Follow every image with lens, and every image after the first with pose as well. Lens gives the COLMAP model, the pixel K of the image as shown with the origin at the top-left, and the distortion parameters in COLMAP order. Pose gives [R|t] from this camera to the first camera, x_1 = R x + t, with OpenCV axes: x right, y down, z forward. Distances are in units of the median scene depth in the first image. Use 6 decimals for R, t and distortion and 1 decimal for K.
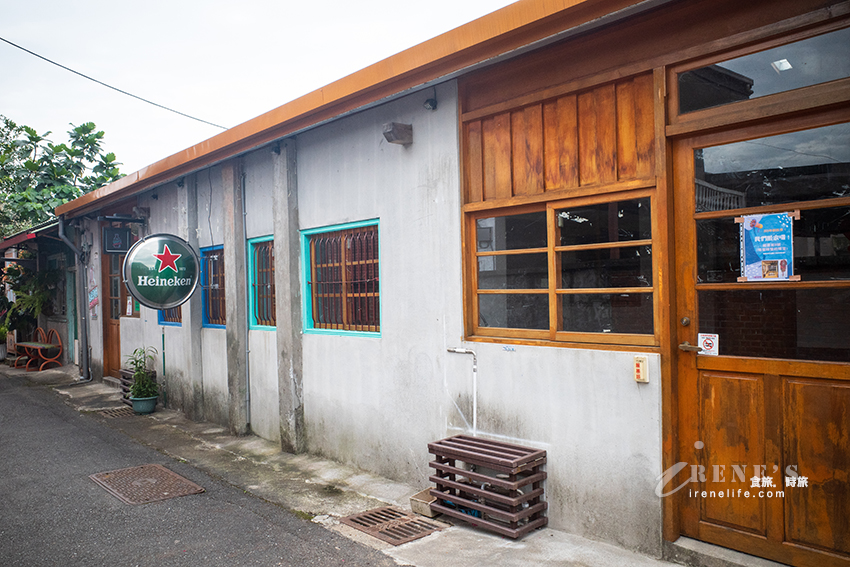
lens RADIAL K [[670.6, 0, 425.0], [0, 670.6, 283.5], [0, 0, 1]] dist [-0.030023, 0.005848]
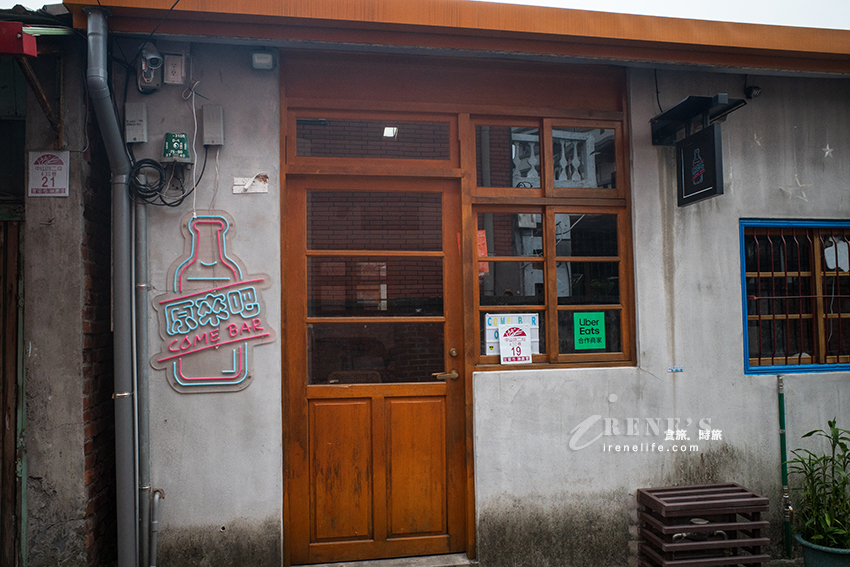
lens RADIAL K [[600.9, 0, 425.1], [0, 600.9, 295.8], [0, 0, 1]] dist [-0.041749, 0.000814]
pose [[0.542685, 0.044582, 0.838752, -0.835592], [-0.006738, 0.998789, -0.048729, 0.027524], [-0.839909, 0.020793, 0.542328, 0.941884]]
